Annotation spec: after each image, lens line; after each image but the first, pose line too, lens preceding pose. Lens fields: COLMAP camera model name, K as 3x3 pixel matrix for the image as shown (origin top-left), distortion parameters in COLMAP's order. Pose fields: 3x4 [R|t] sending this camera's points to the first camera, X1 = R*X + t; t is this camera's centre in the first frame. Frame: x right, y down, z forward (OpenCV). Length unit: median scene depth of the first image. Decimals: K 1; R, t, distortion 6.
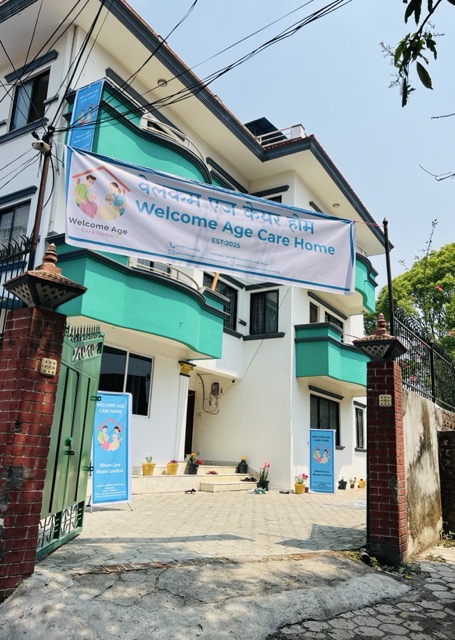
lens RADIAL K [[538.9, 0, 227.5], [0, 538.9, 320.0], [0, 0, 1]] dist [0.080243, 0.000729]
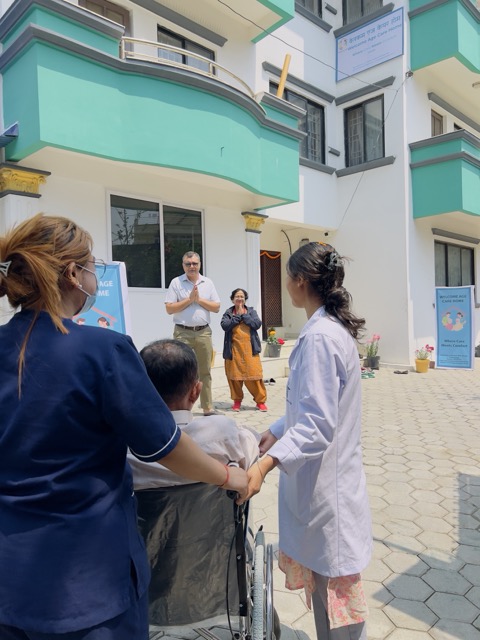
lens RADIAL K [[484.2, 0, 240.0], [0, 484.2, 320.0], [0, 0, 1]] dist [0.108091, -0.157597]
pose [[0.971683, -0.066700, -0.226679, 0.041501], [0.122808, 0.962140, 0.243322, 0.049097], [0.201868, -0.264270, 0.943086, 0.298173]]
